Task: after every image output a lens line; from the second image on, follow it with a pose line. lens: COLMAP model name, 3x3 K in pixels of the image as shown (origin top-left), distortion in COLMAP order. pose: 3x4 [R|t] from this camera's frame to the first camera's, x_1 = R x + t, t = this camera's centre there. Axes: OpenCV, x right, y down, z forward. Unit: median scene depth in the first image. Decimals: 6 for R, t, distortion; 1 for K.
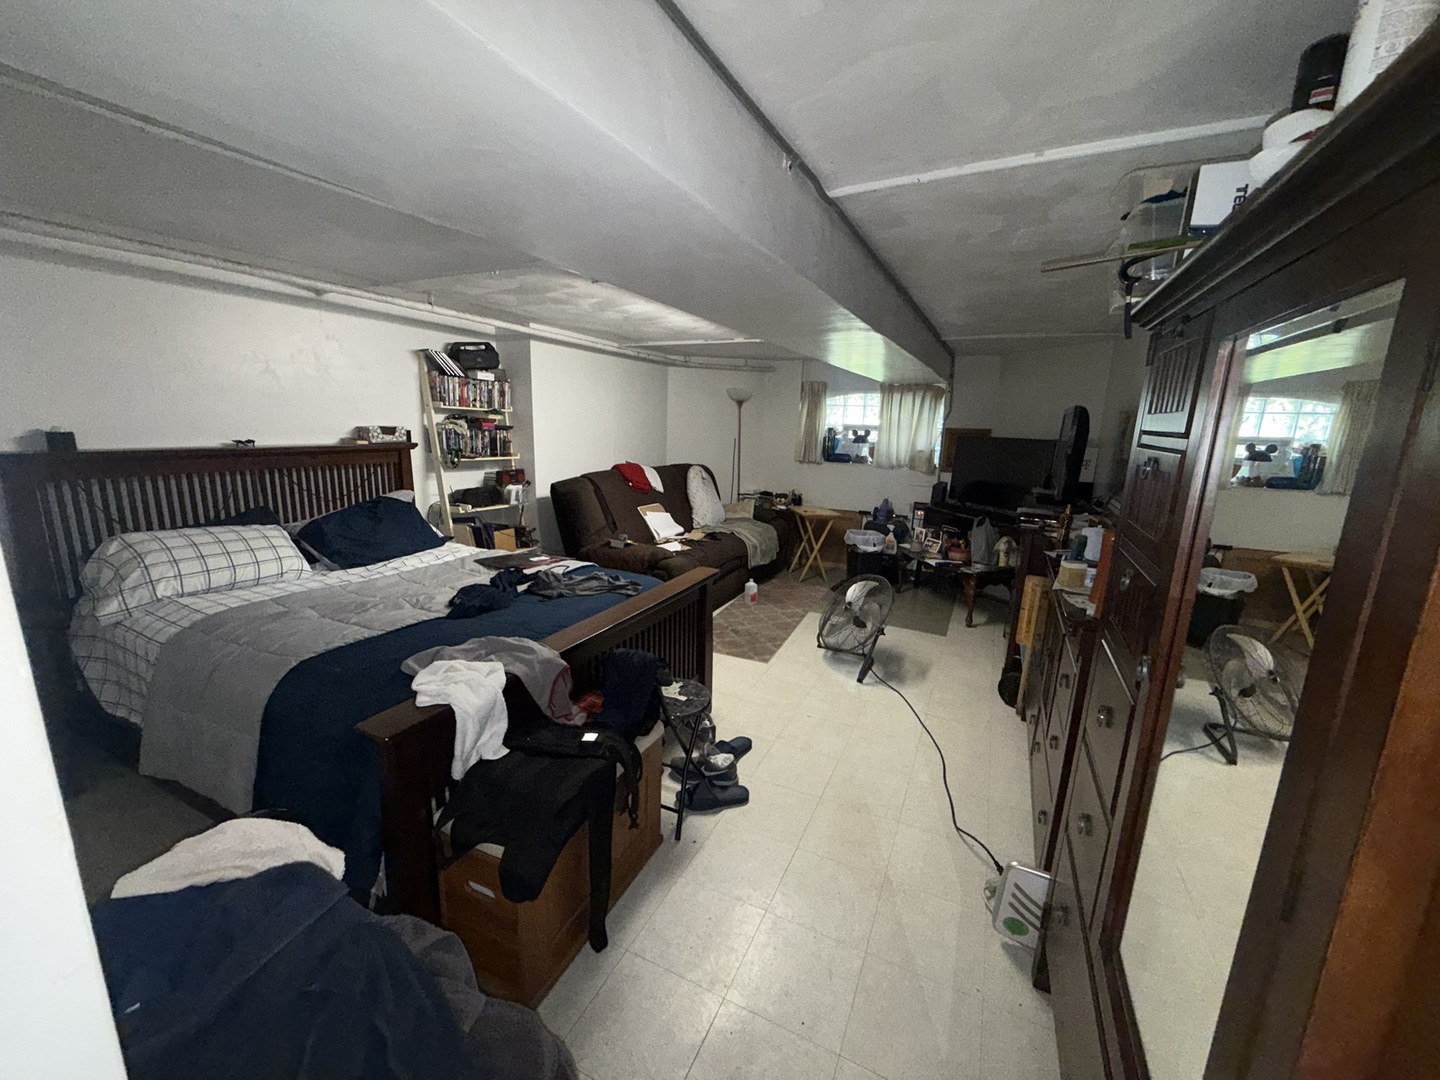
lens RADIAL K [[572.7, 0, 714.5], [0, 572.7, 539.7], [0, 0, 1]] dist [-0.001078, 0.000510]
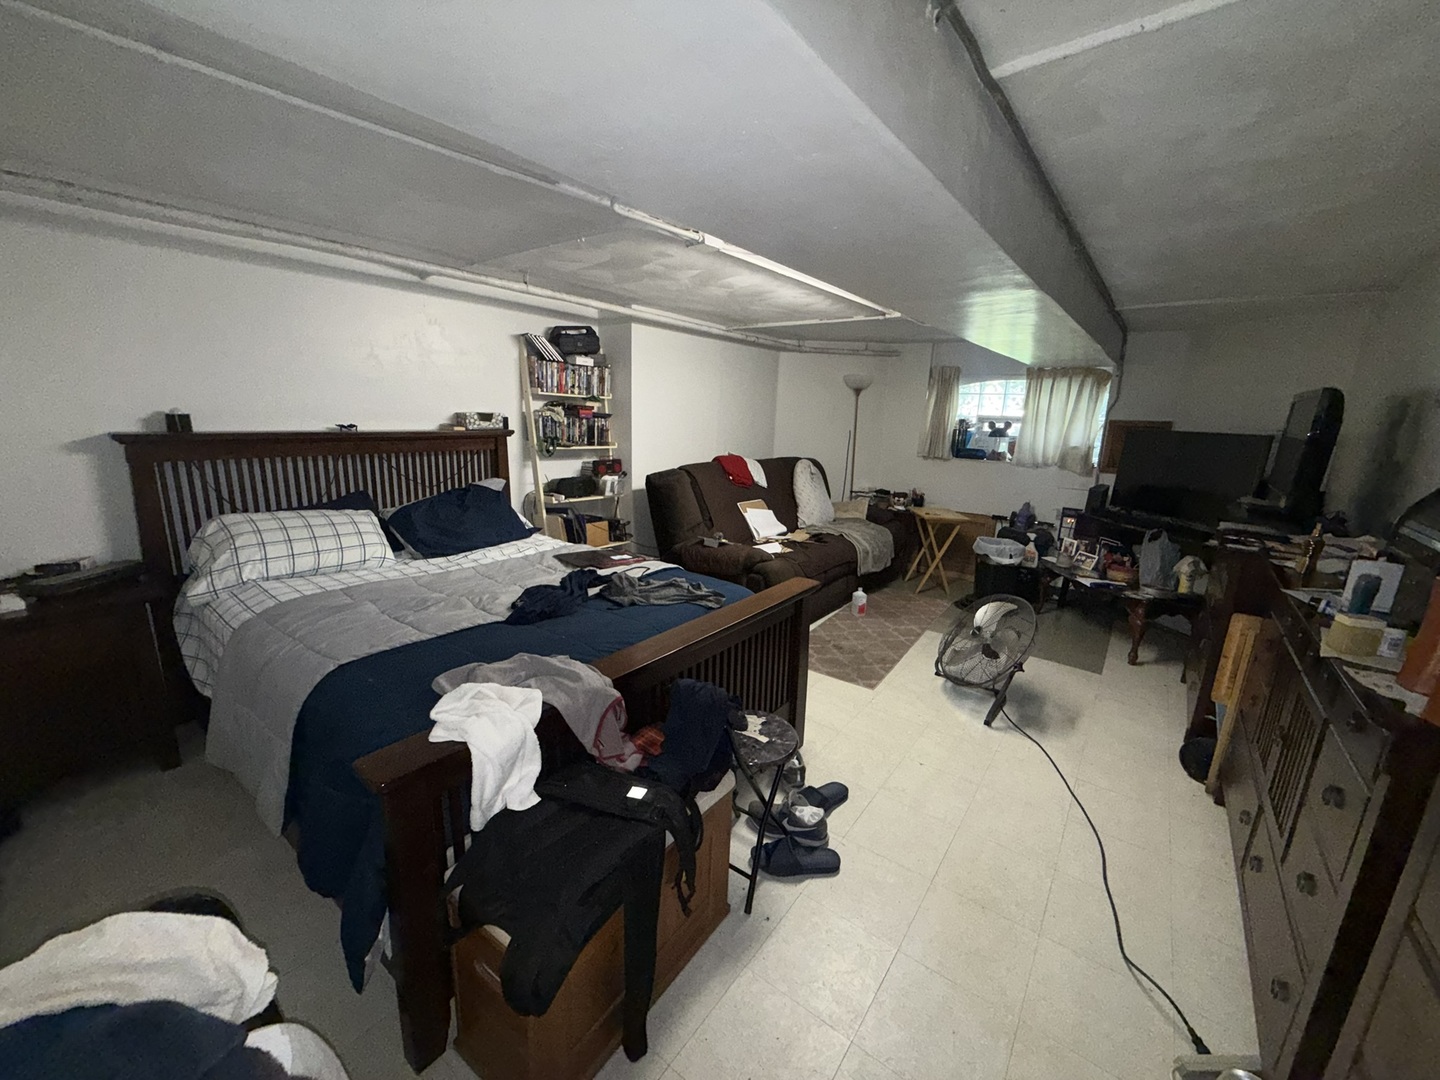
lens RADIAL K [[572.7, 0, 714.5], [0, 572.7, 539.7], [0, 0, 1]] dist [-0.001078, 0.000510]
pose [[0.980228, 0.047045, -0.192200, 0.014161], [-0.044792, 0.998867, 0.016050, -0.014997], [0.192737, -0.007124, 0.981225, 0.119412]]
